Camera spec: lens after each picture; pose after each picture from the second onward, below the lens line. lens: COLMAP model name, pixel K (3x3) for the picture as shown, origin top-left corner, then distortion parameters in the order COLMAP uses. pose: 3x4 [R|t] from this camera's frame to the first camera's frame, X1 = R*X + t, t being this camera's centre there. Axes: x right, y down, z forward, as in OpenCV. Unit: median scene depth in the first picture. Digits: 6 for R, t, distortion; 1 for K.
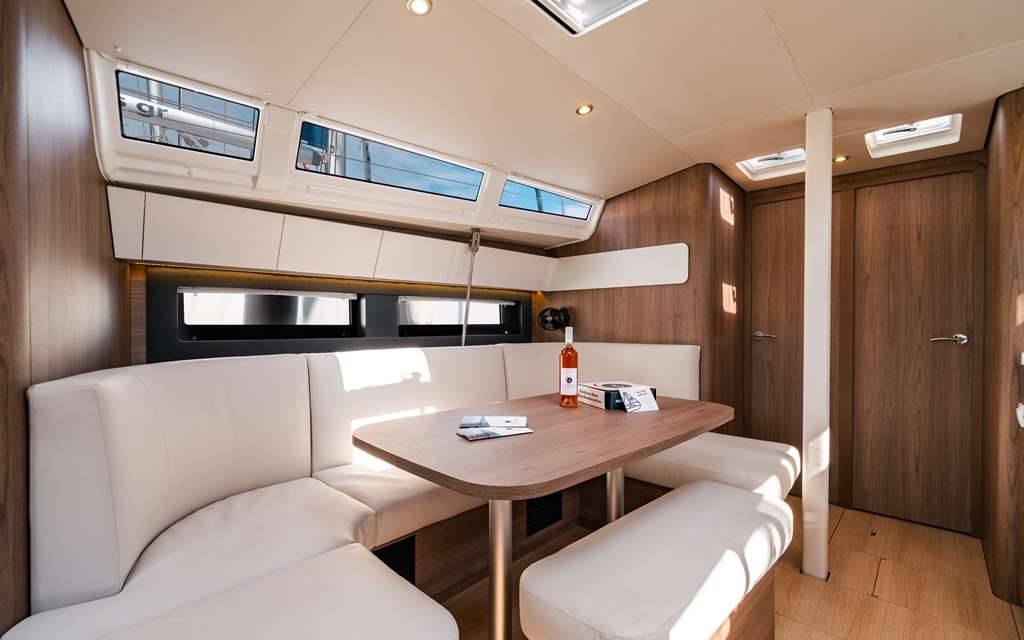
lens RADIAL K [[457.6, 0, 512.4], [0, 457.6, 329.6], [0, 0, 1]] dist [-0.041588, -0.000003]
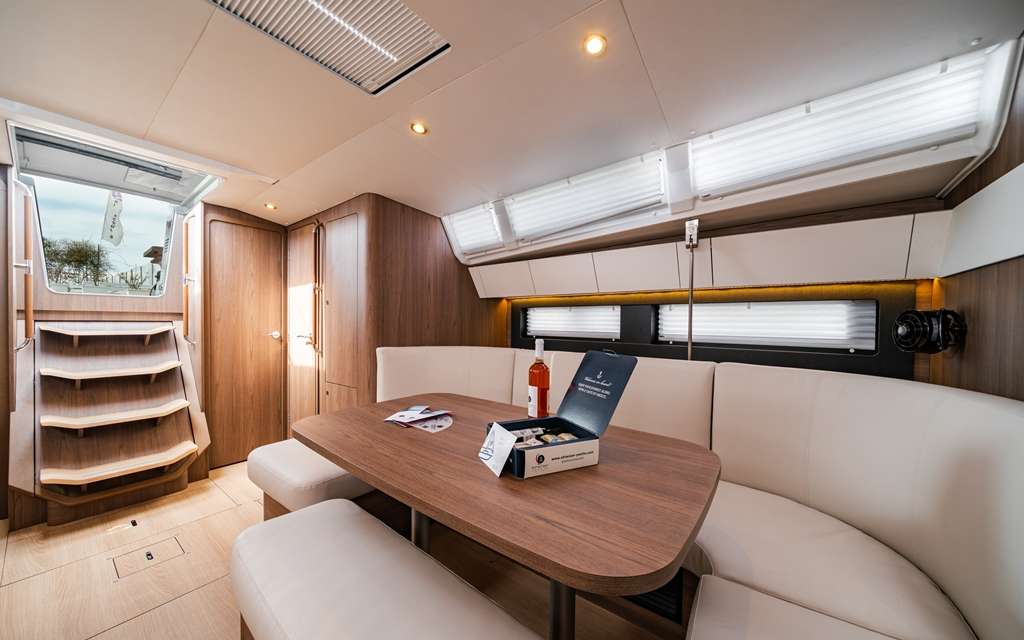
lens RADIAL K [[355.7, 0, 510.1], [0, 355.7, 326.2], [0, 0, 1]] dist [-0.007320, -0.000072]
pose [[0.110916, 0.013436, -0.993739, 0.520091], [-0.022024, 0.999696, 0.011059, -0.027769], [0.993586, 0.020660, 0.111179, 0.586474]]
